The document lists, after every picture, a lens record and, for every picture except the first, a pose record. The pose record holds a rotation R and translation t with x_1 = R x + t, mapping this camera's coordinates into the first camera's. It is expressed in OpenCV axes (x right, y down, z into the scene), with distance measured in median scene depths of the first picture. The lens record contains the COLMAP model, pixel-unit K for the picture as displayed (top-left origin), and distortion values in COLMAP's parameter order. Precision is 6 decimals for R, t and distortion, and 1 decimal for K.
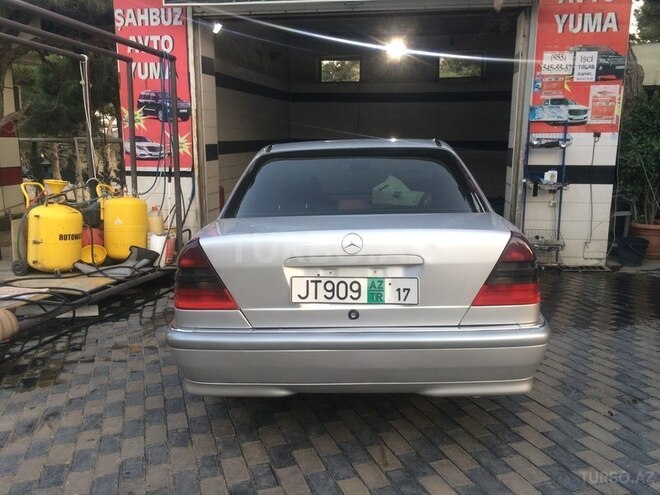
lens RADIAL K [[567.9, 0, 331.0], [0, 567.9, 245.4], [0, 0, 1]] dist [0.022095, -0.021192]
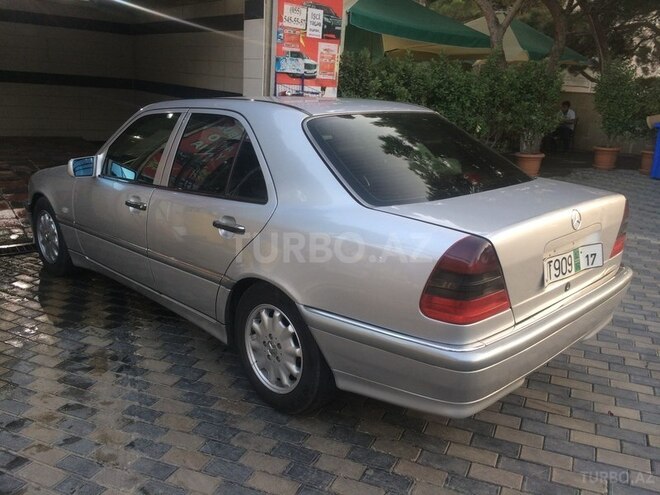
lens RADIAL K [[567.9, 0, 329.7], [0, 567.9, 251.0], [0, 0, 1]] dist [0.022095, -0.021192]
pose [[0.670005, -0.162626, 0.724325, -0.381749], [0.073799, 0.985468, 0.152993, -0.051922], [-0.738679, -0.049052, 0.672270, 0.233719]]
